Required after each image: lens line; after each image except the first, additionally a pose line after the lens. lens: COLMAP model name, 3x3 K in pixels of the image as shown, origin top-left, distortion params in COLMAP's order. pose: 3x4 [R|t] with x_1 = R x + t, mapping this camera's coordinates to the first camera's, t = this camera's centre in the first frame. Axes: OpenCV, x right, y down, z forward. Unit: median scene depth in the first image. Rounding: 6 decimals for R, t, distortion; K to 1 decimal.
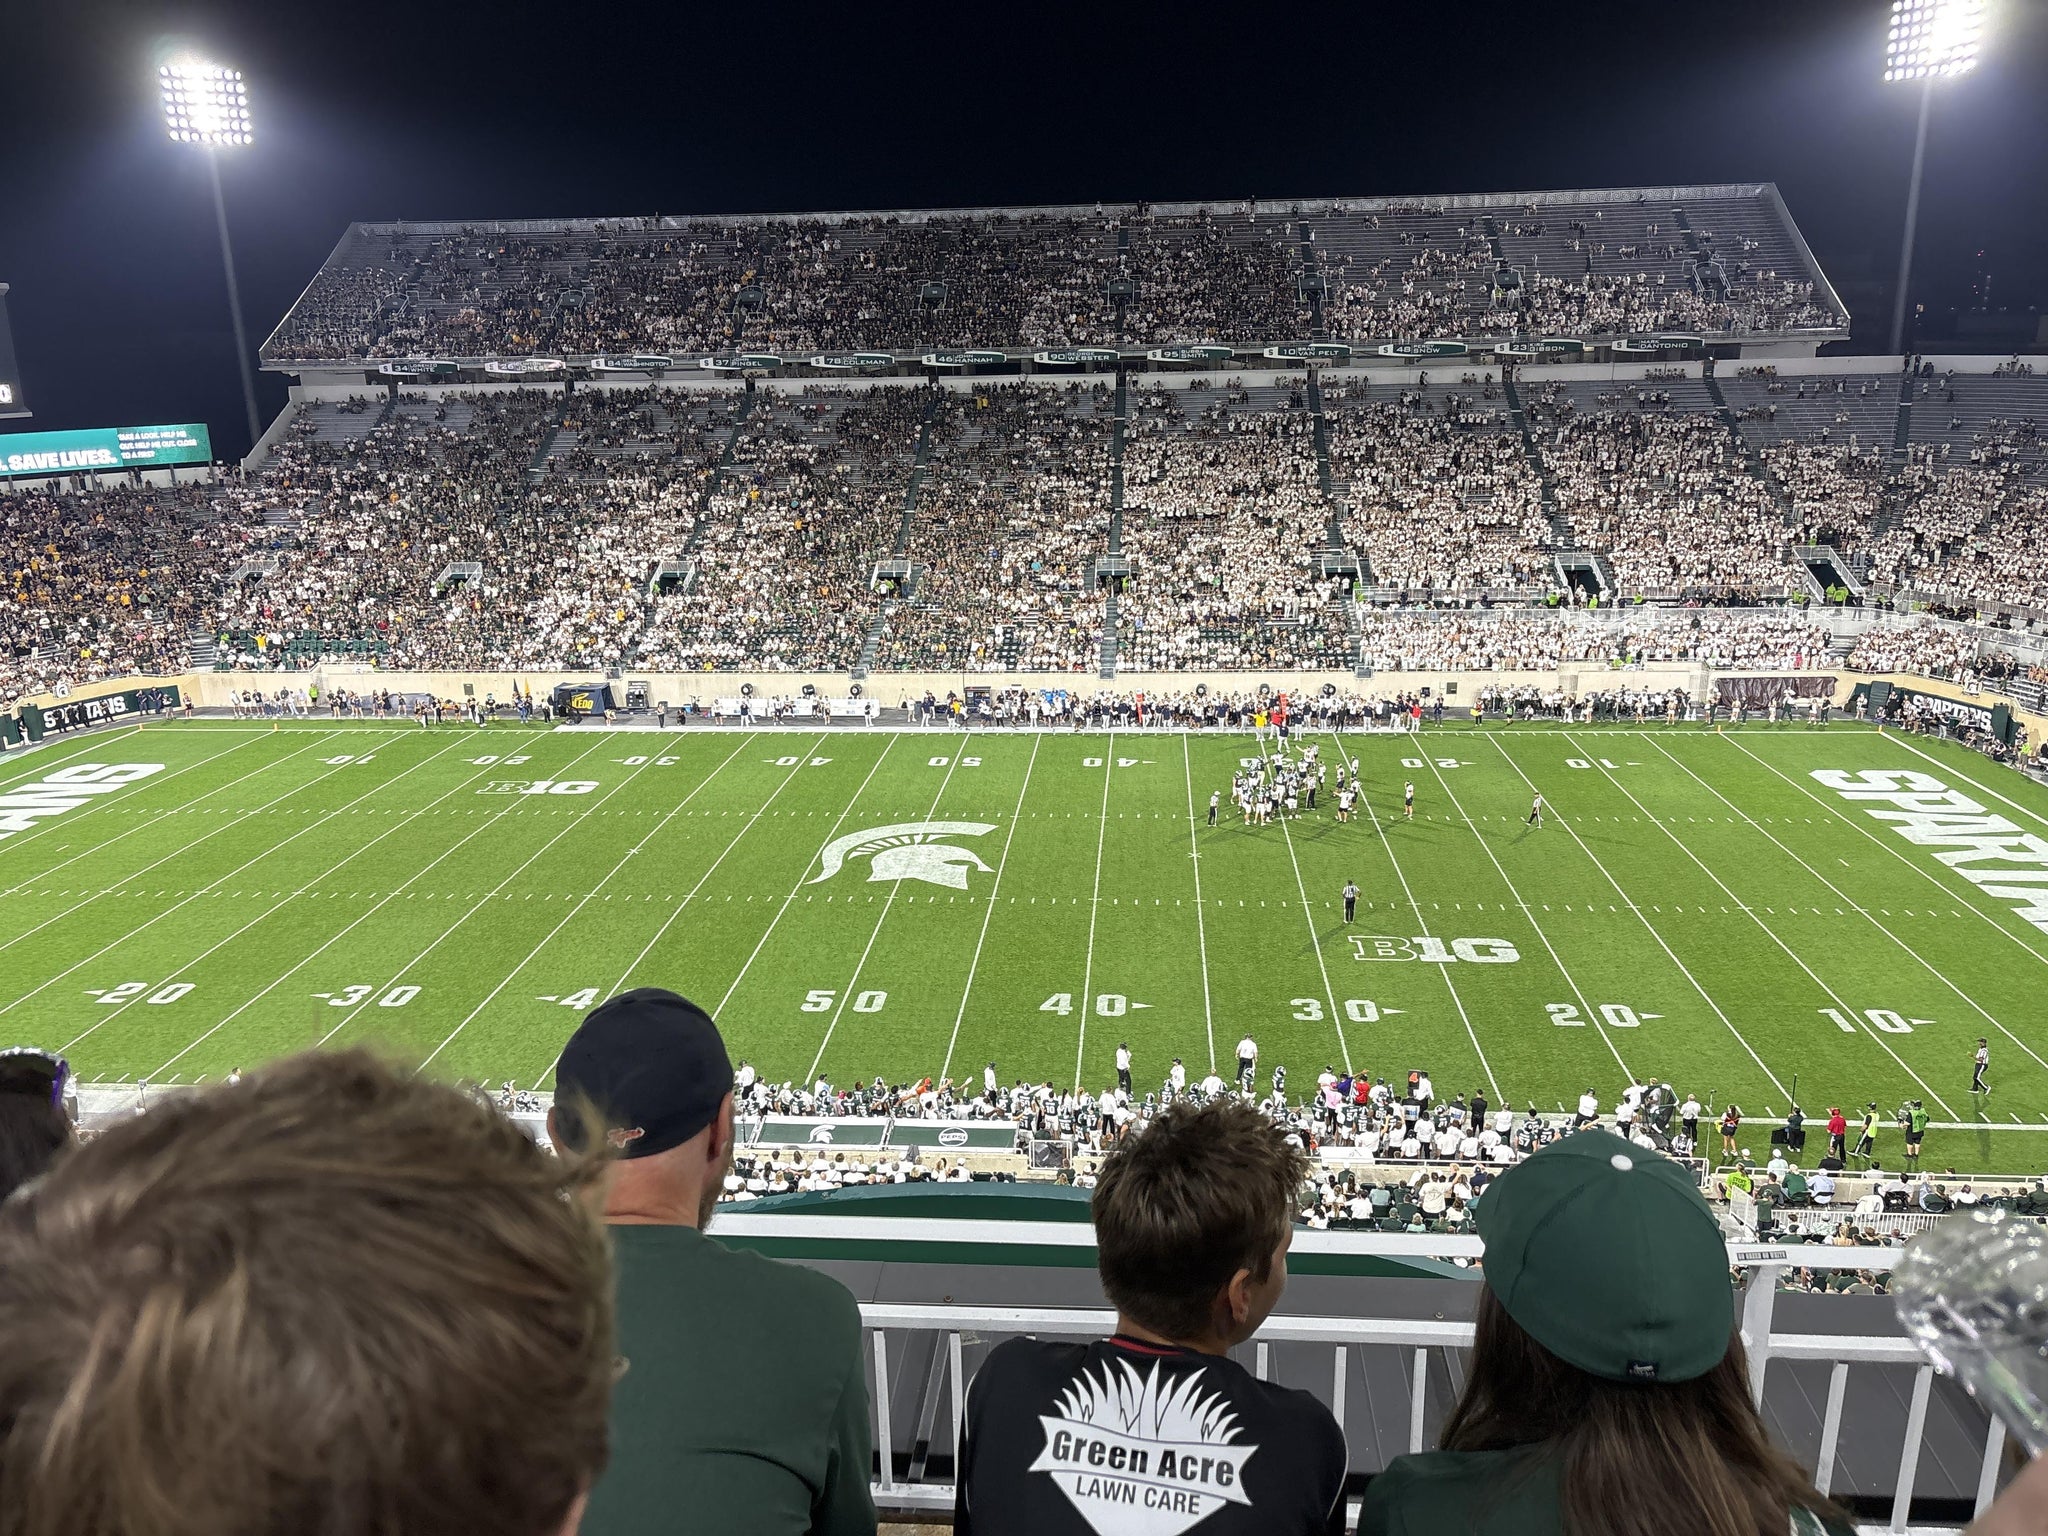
lens RADIAL K [[1564.1, 0, 1032.4], [0, 1564.1, 765.6], [0, 0, 1]] dist [0.038300, -0.024029]
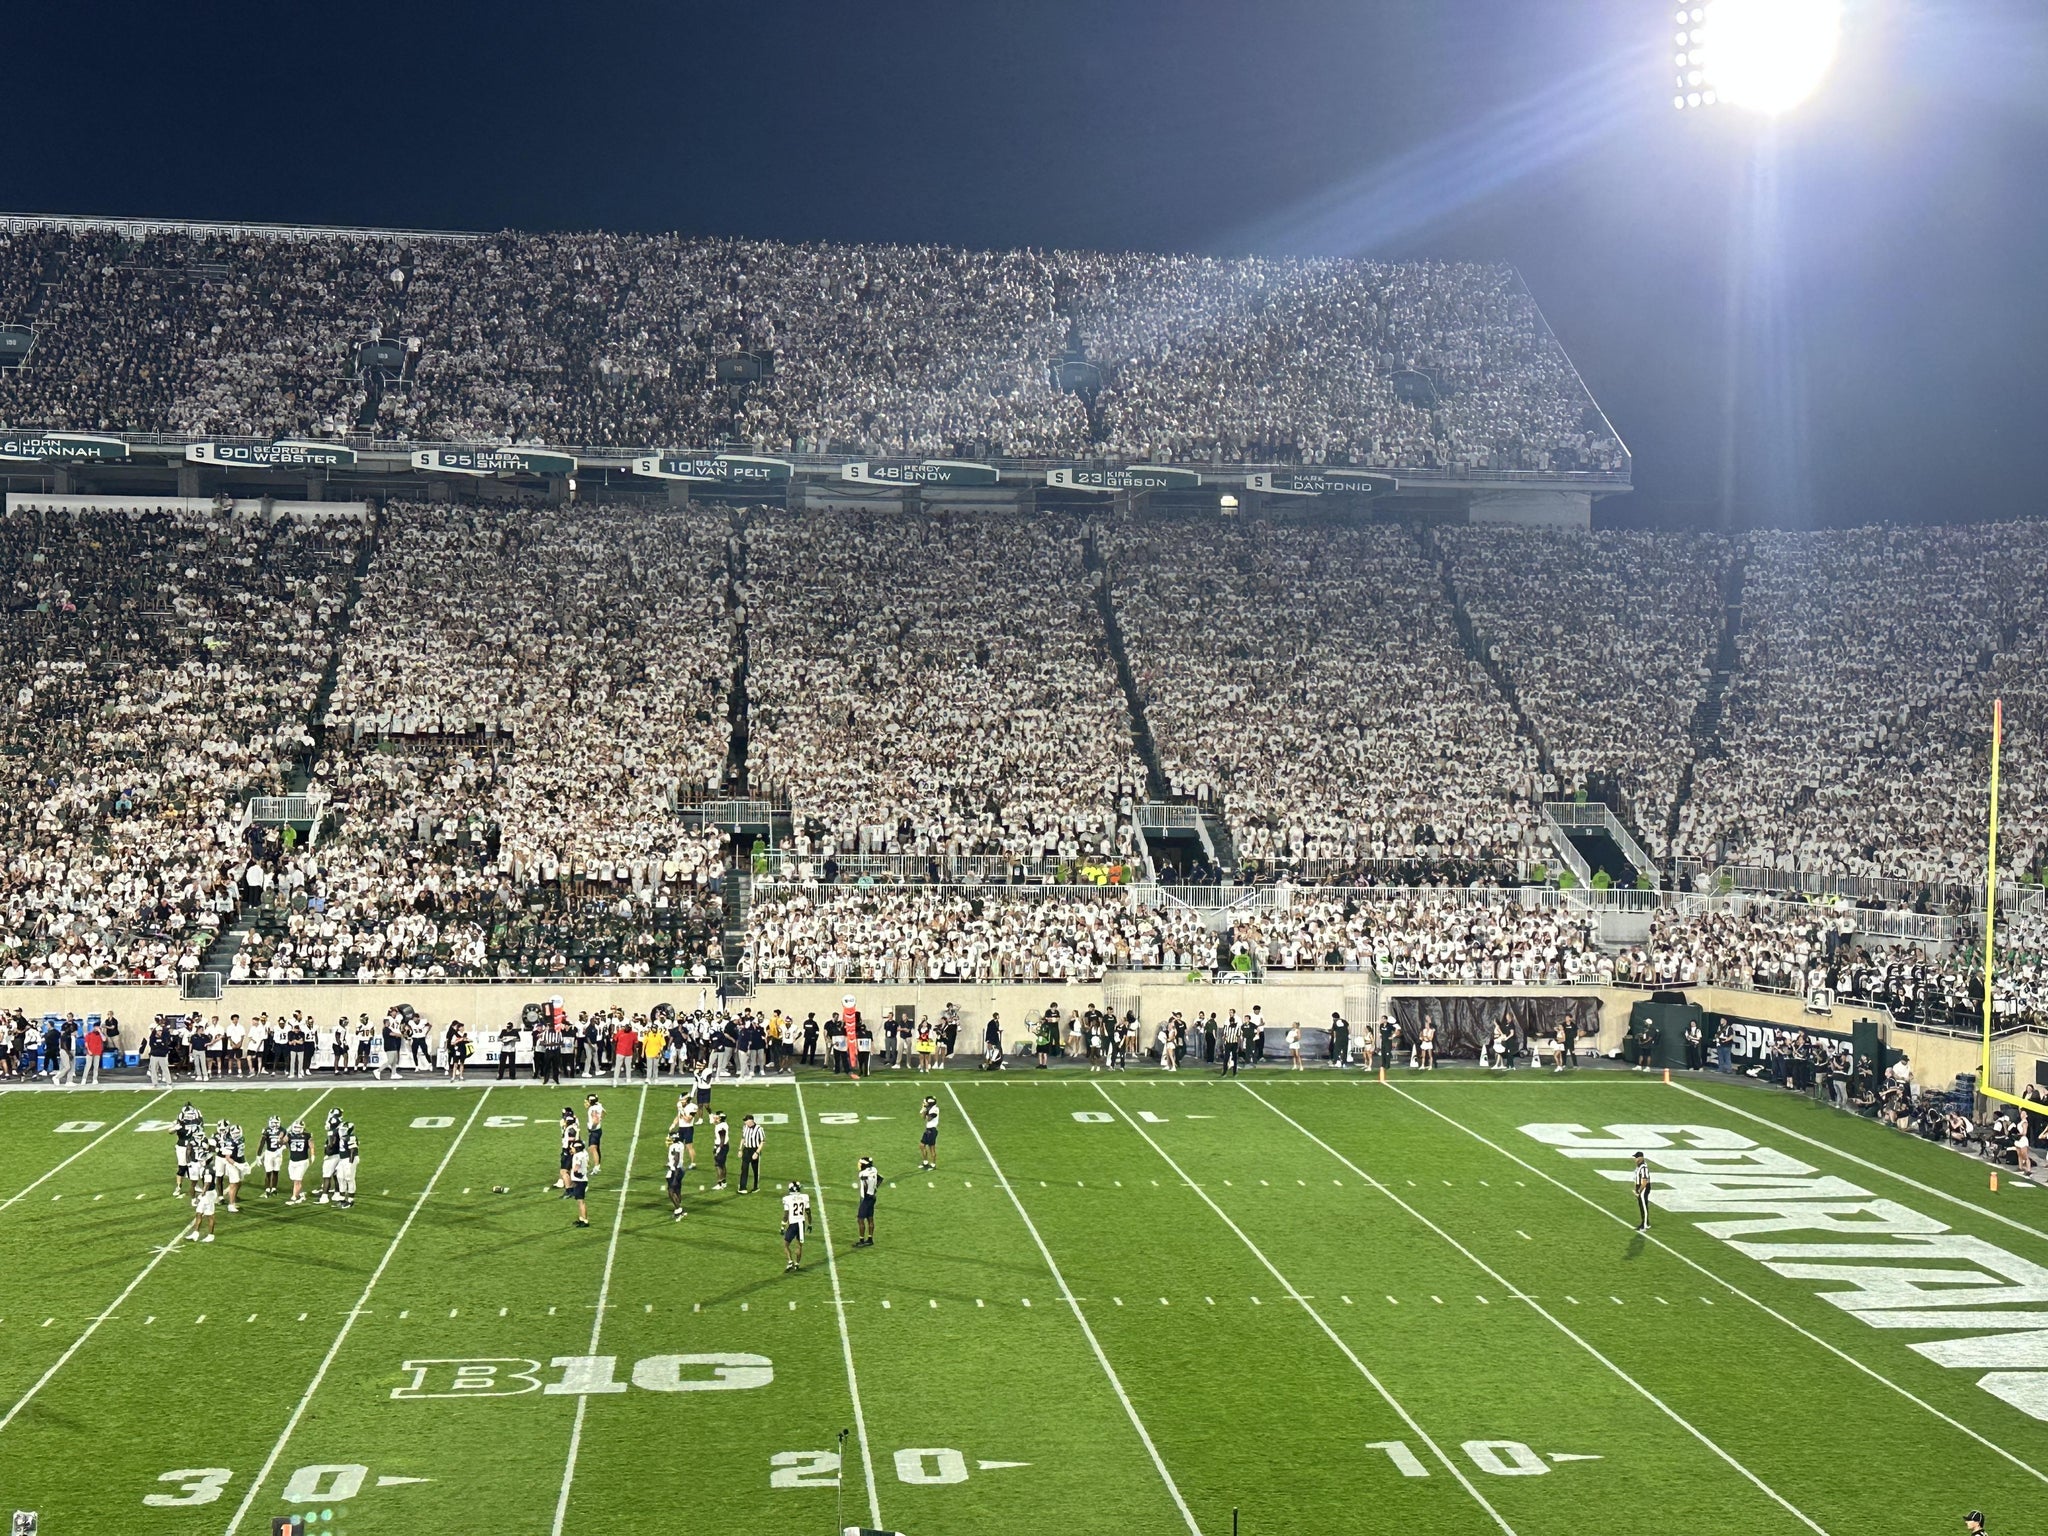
lens RADIAL K [[2719.8, 0, 1040.0], [0, 2719.8, 782.7], [0, 0, 1]] dist [0.103134, 0.000000]
pose [[0.981317, 0.026860, 0.190513, 0.149001], [0.018338, 0.972641, -0.231589, 0.088396], [-0.191521, 0.230756, 0.953977, 0.136311]]
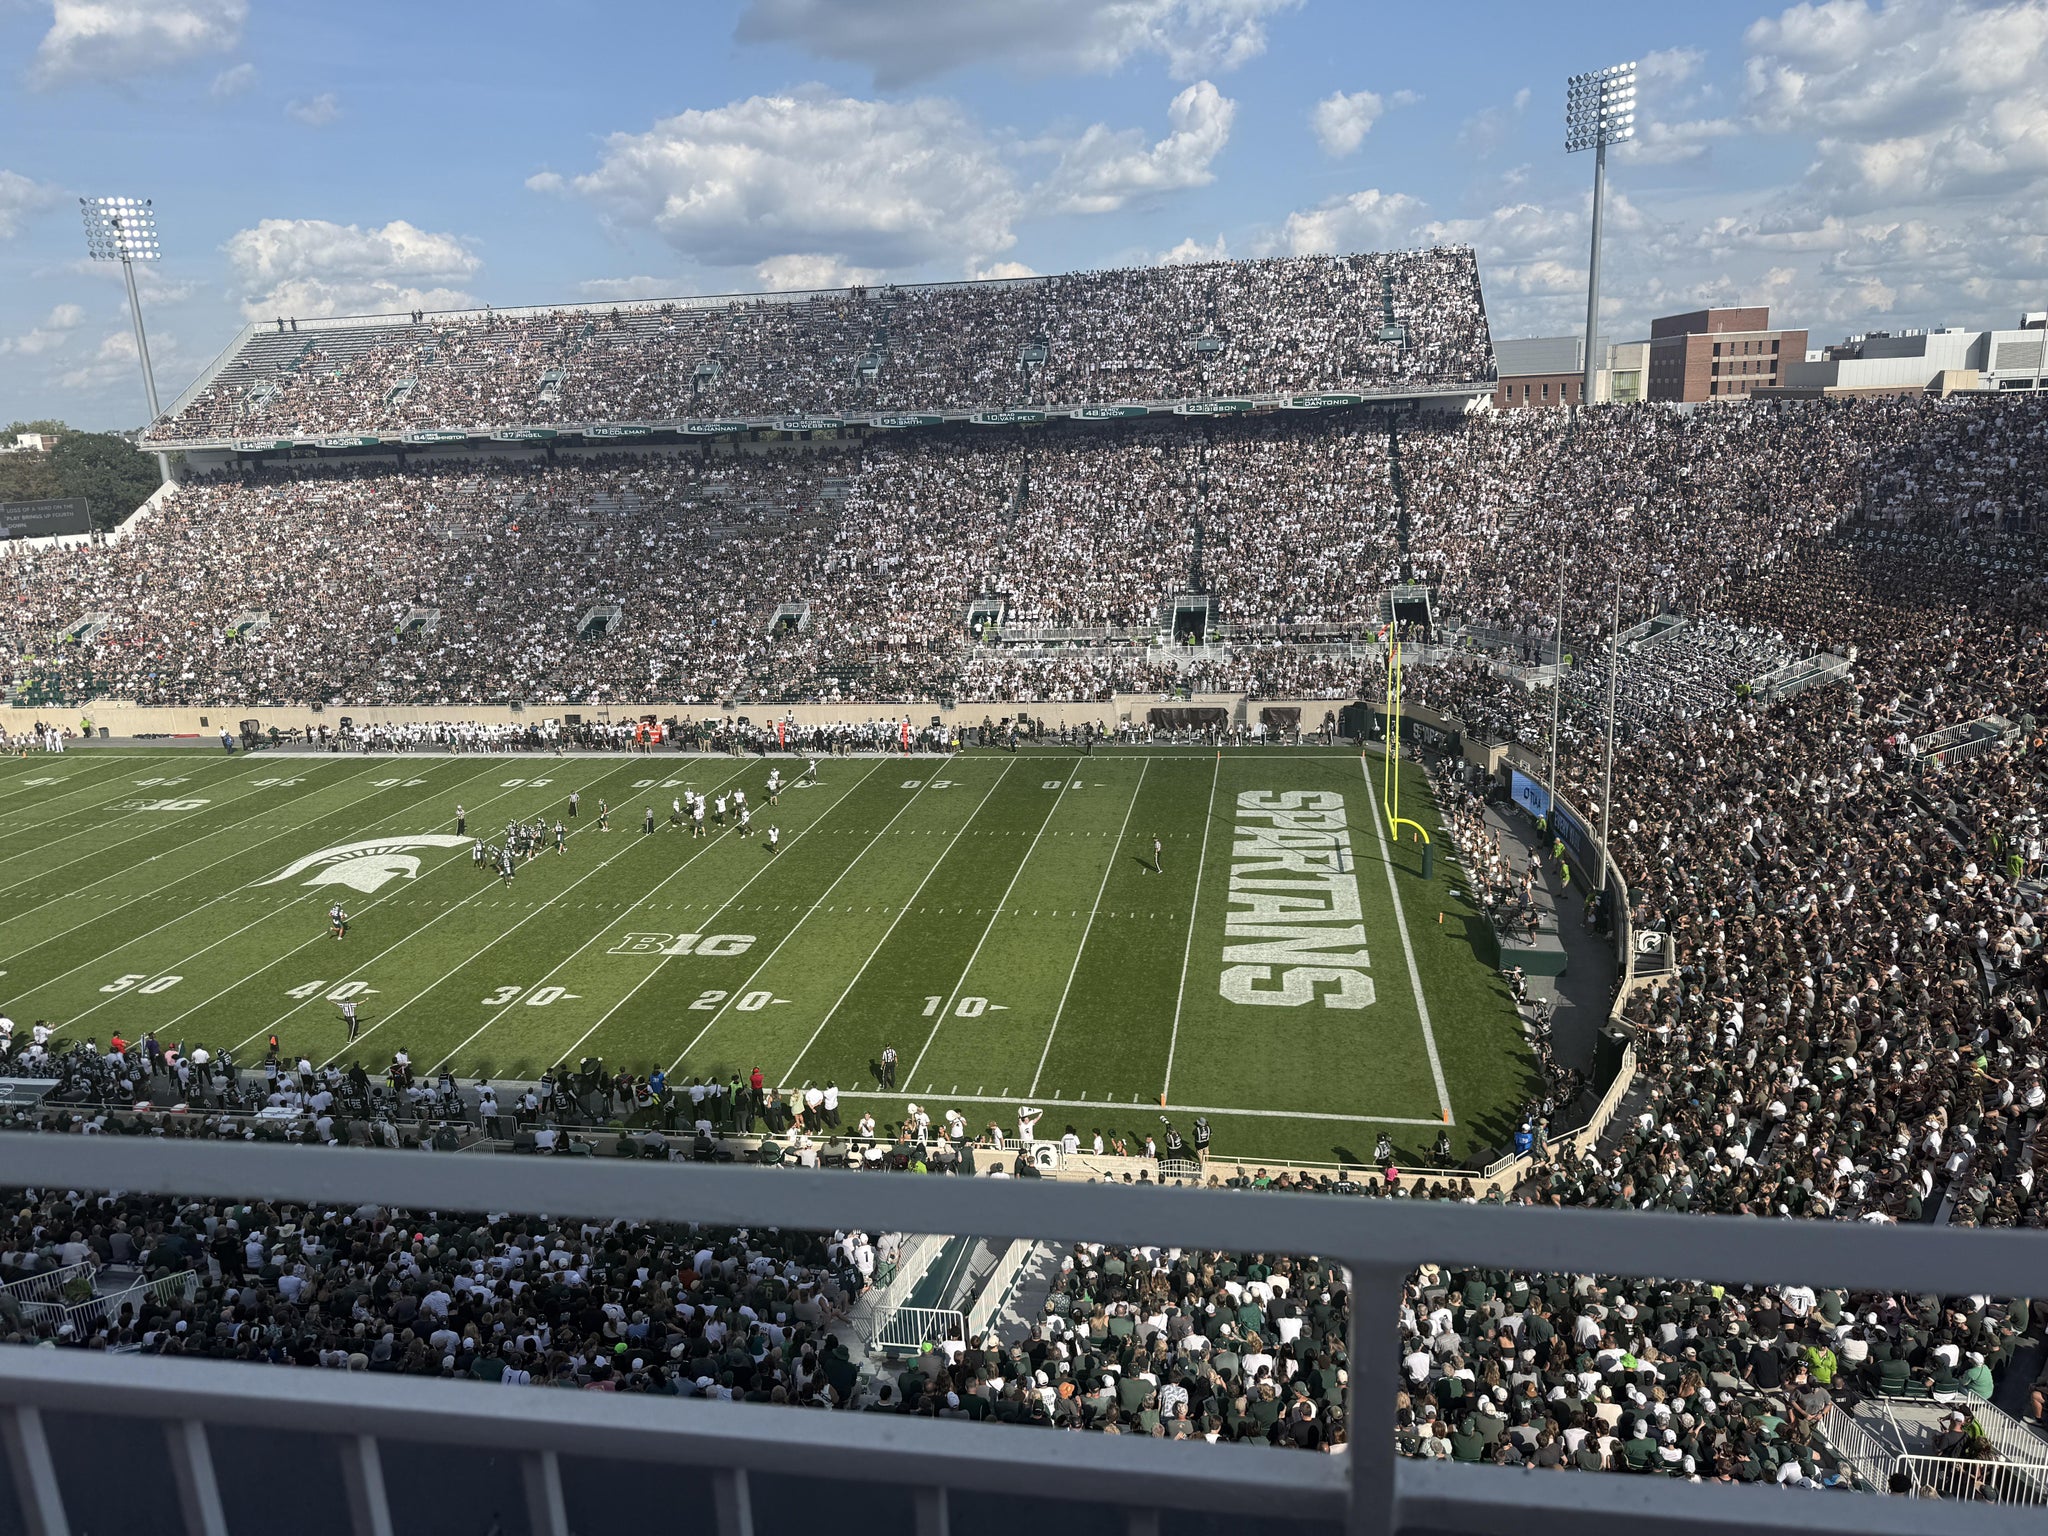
lens RADIAL K [[1459.3, 0, 1026.7], [0, 1459.3, 767.1], [0, 0, 1]] dist [0.029626, -0.016554]
pose [[0.995280, -0.001148, -0.097034, 0.395231], [-0.000386, 0.999875, -0.015788, 0.002457], [0.097040, 0.015751, 0.995156, -0.026429]]
